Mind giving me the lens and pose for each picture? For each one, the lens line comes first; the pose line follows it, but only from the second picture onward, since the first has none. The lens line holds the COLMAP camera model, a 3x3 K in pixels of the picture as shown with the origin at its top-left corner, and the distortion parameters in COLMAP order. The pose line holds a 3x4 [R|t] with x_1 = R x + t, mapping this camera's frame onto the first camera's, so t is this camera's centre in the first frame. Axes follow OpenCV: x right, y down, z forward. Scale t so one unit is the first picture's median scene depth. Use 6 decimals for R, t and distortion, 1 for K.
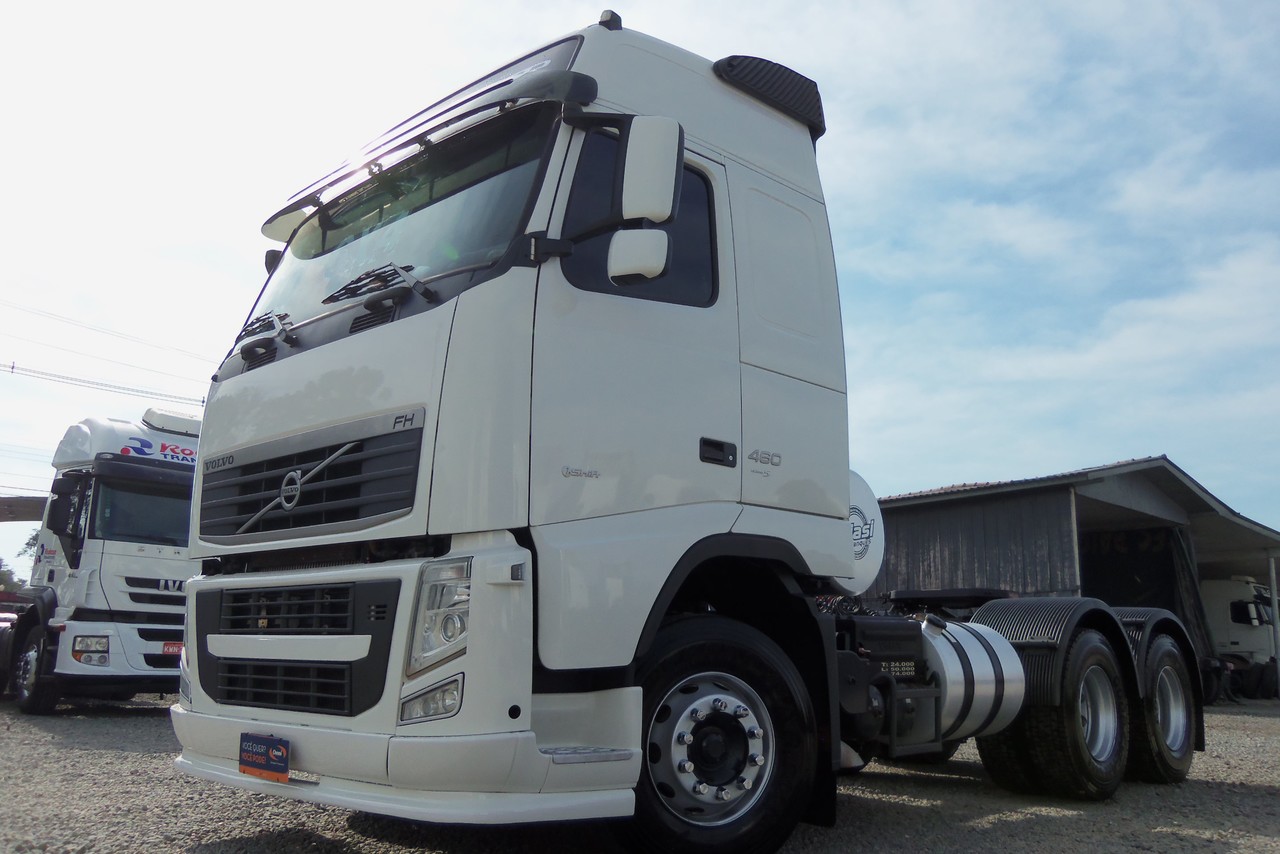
lens RADIAL K [[1069.9, 0, 633.4], [0, 1069.9, 418.5], [0, 0, 1]] dist [-0.024019, 0.017256]
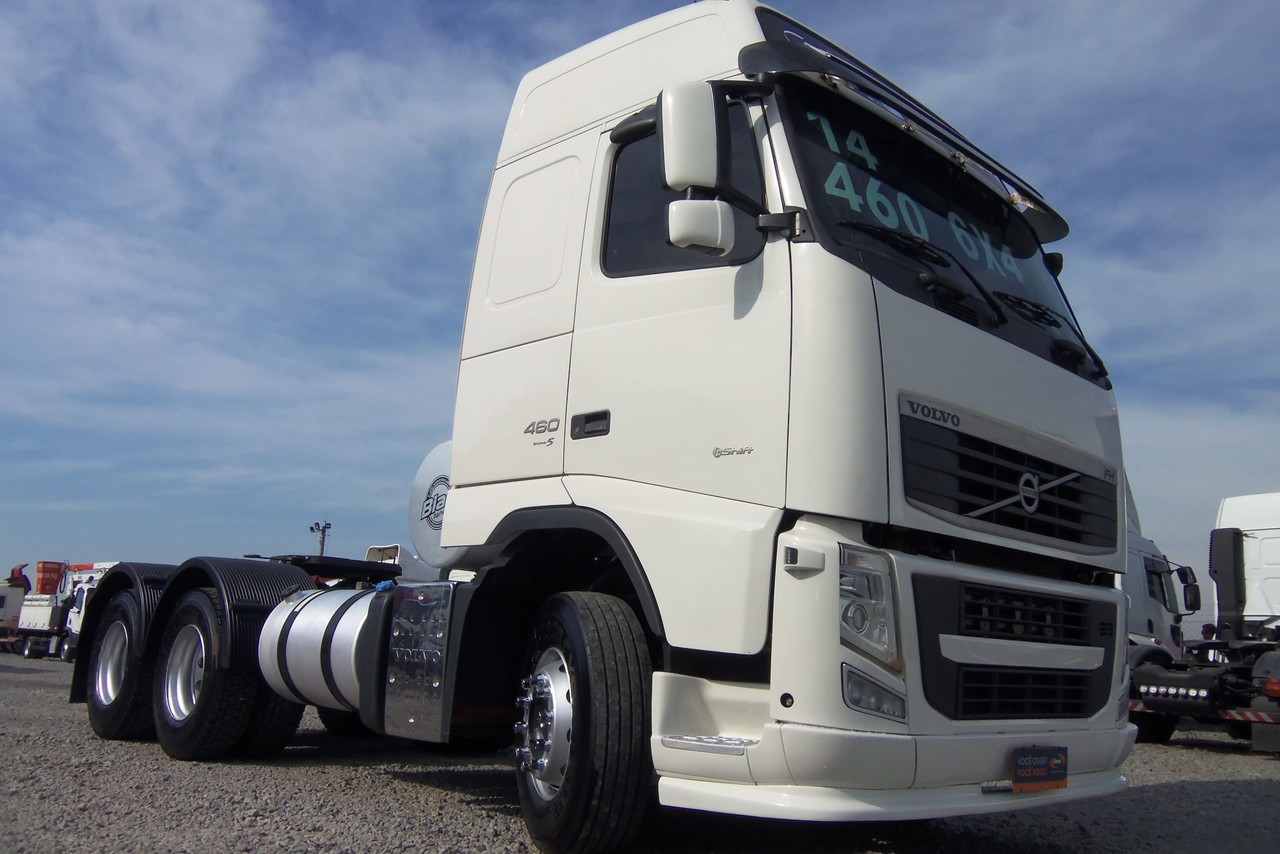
lens RADIAL K [[1076.3, 0, 640.0], [0, 1076.3, 427.0], [0, 0, 1]] dist [-0.006223, 0.014596]
pose [[0.036225, 0.191089, 0.980904, -1.231184], [-0.259237, 0.949745, -0.175445, 0.258559], [-0.965134, -0.247932, 0.083942, 1.204681]]
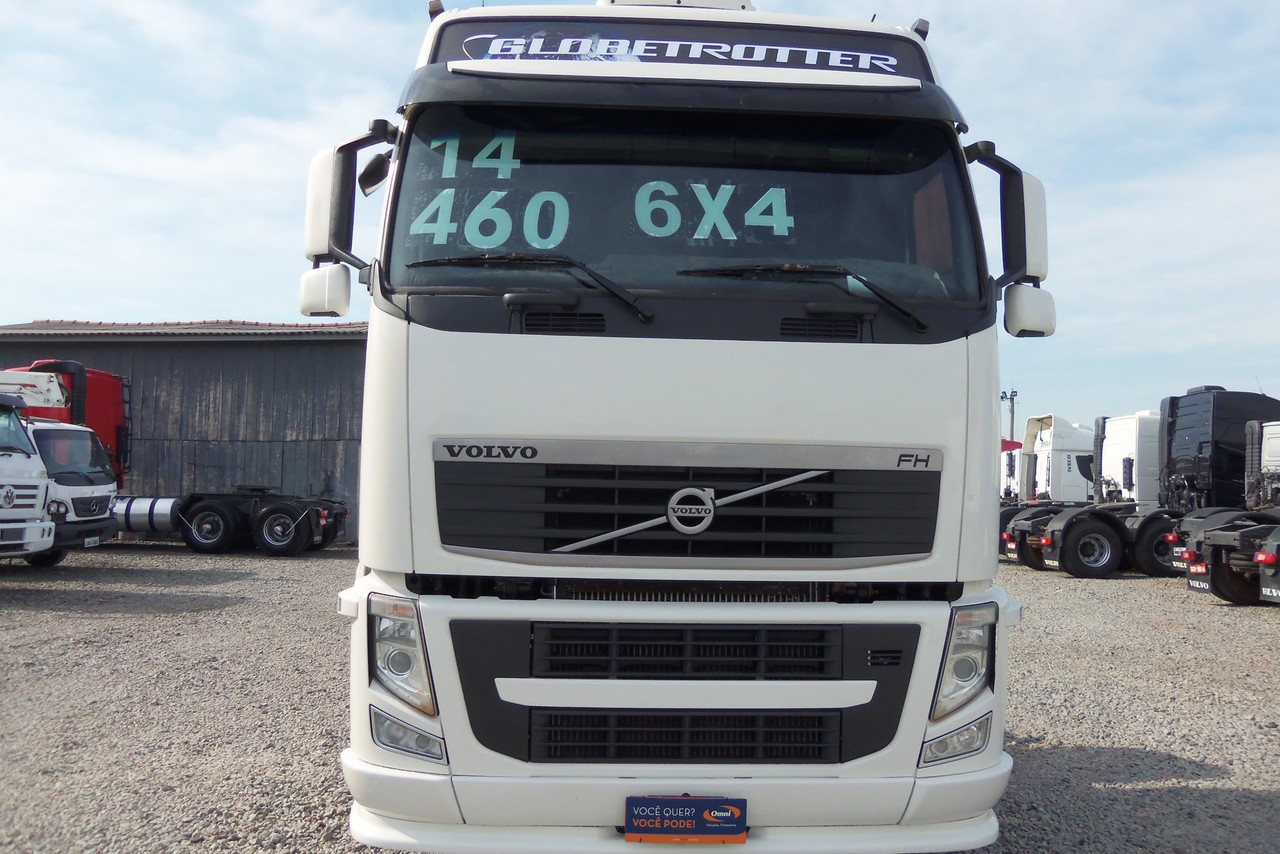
lens RADIAL K [[1076.3, 0, 640.0], [0, 1076.3, 427.0], [0, 0, 1]] dist [-0.006223, 0.014596]
pose [[0.682086, 0.029714, 0.730668, -0.918270], [-0.162716, 0.980292, 0.112032, -0.080820], [-0.712939, -0.195306, 0.673478, 0.444976]]
